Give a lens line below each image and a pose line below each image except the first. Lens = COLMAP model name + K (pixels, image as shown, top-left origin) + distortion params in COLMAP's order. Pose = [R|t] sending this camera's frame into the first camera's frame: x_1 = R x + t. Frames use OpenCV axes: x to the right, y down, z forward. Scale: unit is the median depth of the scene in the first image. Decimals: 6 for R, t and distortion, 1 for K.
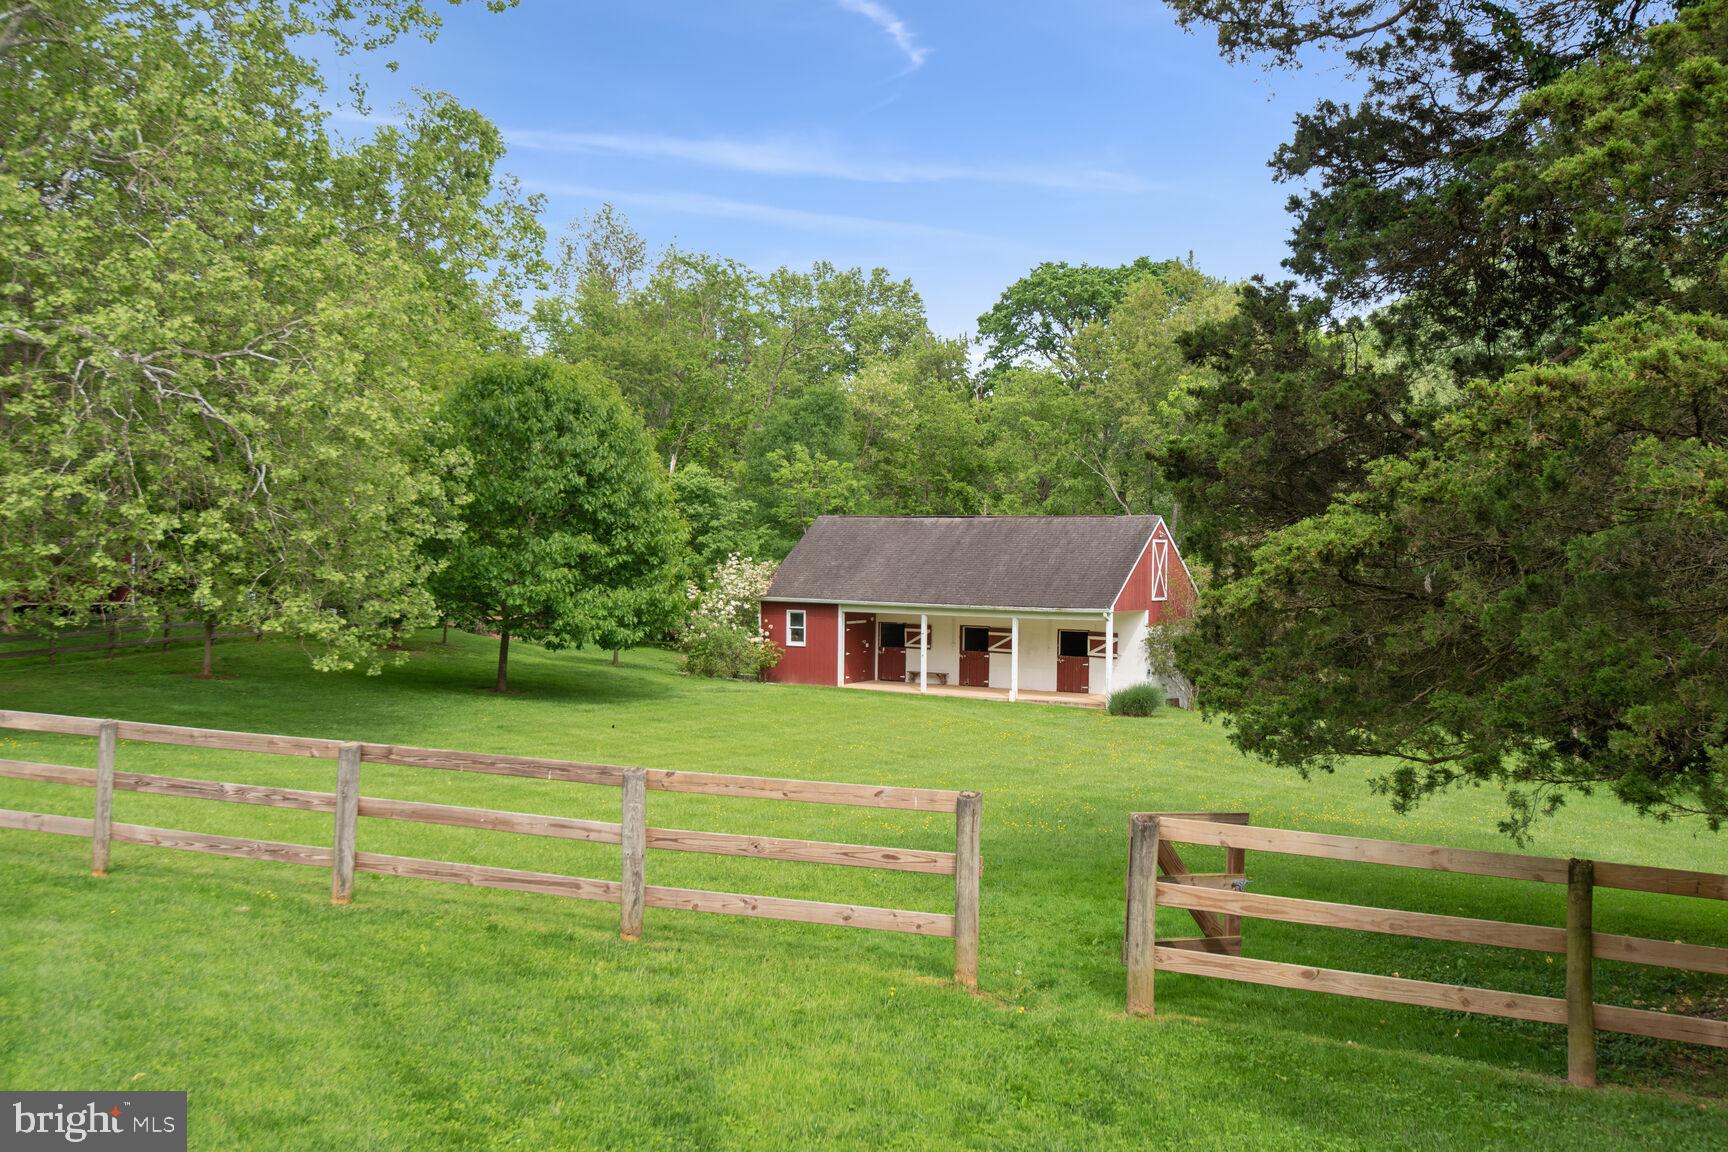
lens RADIAL K [[1731.5, 0, 865.7], [0, 1731.5, 576.7], [0, 0, 1]] dist [-0.019542, 0.000000]
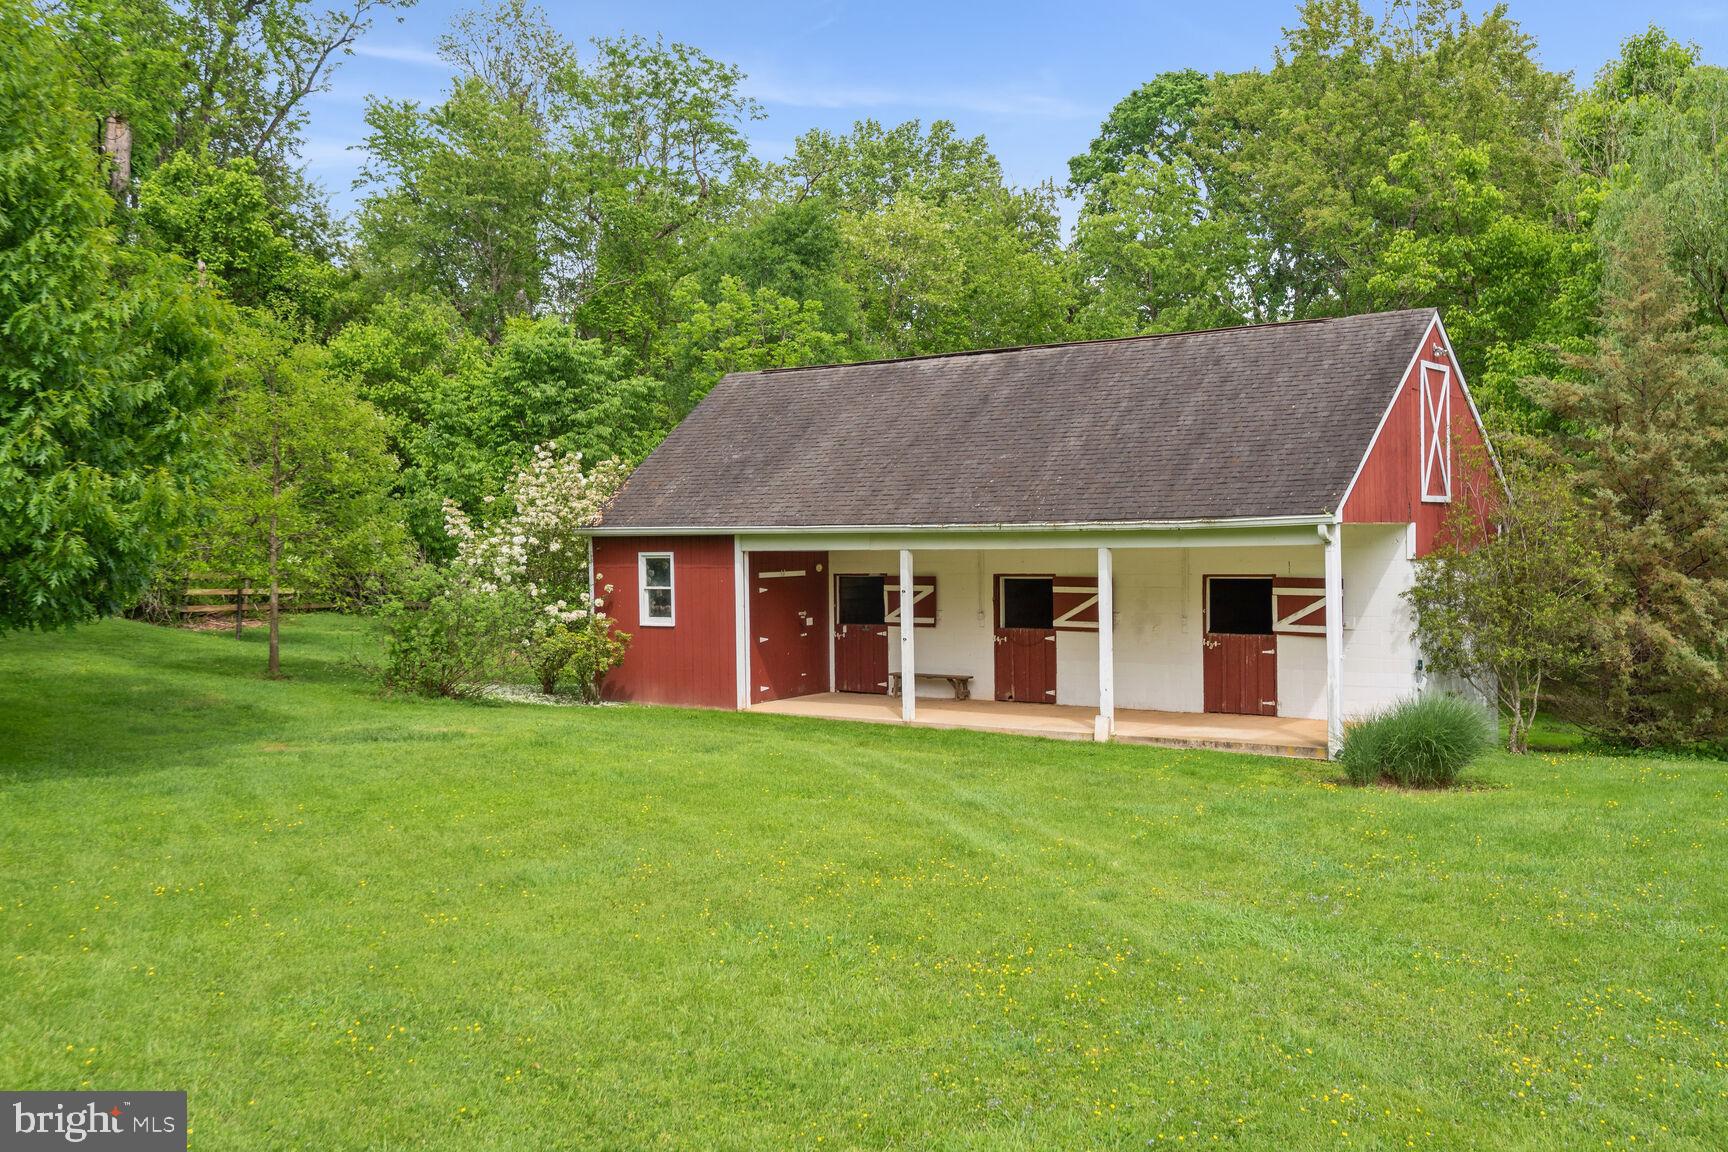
lens RADIAL K [[1731.5, 0, 860.7], [0, 1731.5, 576.6], [0, 0, 1]] dist [-0.019542, 0.000000]
pose [[0.996721, -0.024555, -0.077100, 0.054608], [0.025023, 0.999674, 0.005108, 0.025245], [0.076950, -0.007021, 0.997010, 0.523364]]
